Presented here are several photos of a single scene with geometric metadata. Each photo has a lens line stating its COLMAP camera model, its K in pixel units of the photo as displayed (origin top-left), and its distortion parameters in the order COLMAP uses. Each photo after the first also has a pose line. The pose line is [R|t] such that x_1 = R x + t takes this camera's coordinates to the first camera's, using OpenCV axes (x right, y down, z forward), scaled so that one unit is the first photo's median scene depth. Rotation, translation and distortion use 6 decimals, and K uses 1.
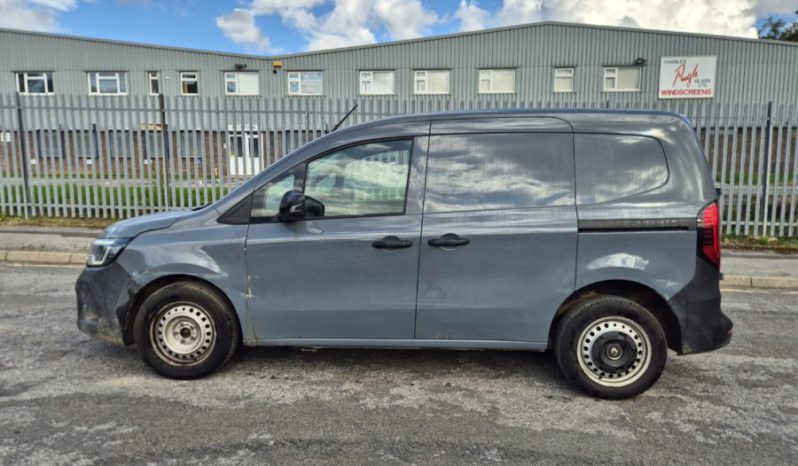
lens RADIAL K [[549.7, 0, 394.5], [0, 549.7, 226.2], [0, 0, 1]] dist [0.071829, -0.063926]
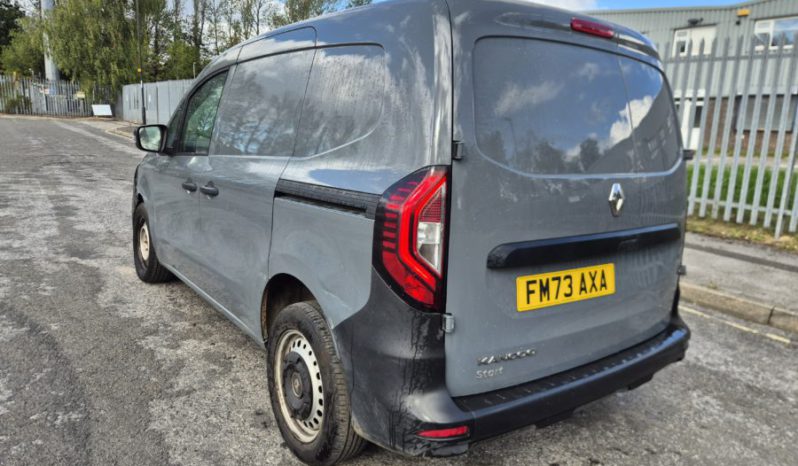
lens RADIAL K [[549.7, 0, 394.5], [0, 549.7, 226.2], [0, 0, 1]] dist [0.071829, -0.063926]
pose [[0.639605, 0.162381, -0.751357, 0.925746], [-0.127797, 0.986294, 0.104366, -0.042313], [0.758006, 0.029268, 0.651590, 0.652934]]
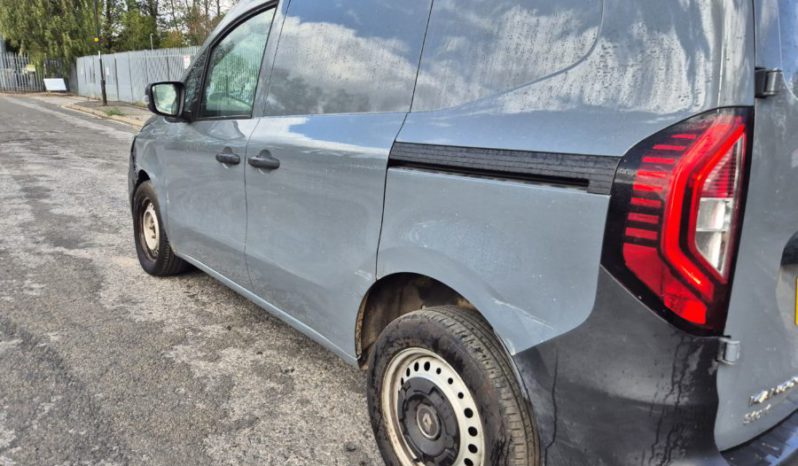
lens RADIAL K [[547.6, 0, 399.0], [0, 547.6, 233.0], [0, 0, 1]] dist [0.066287, -0.057422]
pose [[0.691399, 0.188587, -0.697426, 0.681115], [-0.116625, 0.981804, 0.149867, -0.006158], [0.712998, -0.022281, 0.700812, 0.645775]]
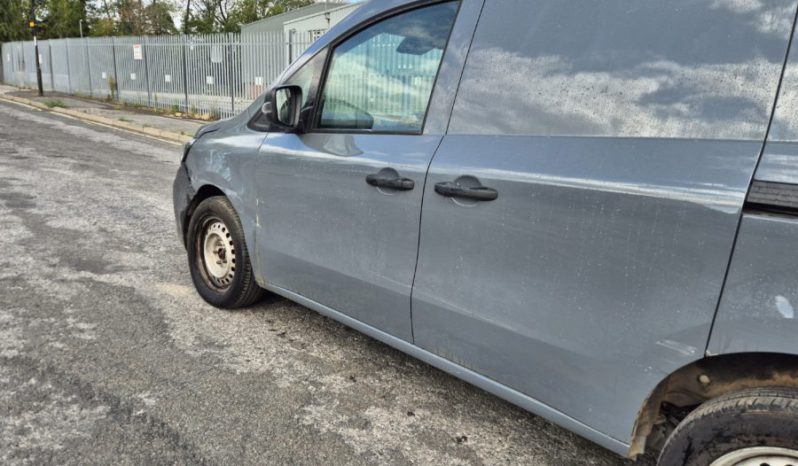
lens RADIAL K [[549.7, 0, 394.5], [0, 549.7, 226.2], [0, 0, 1]] dist [0.071829, -0.063926]
pose [[0.759086, 0.183542, -0.624580, 0.384793], [-0.130166, 0.982850, 0.130627, 0.001073], [0.637844, -0.017858, 0.769959, 0.538648]]
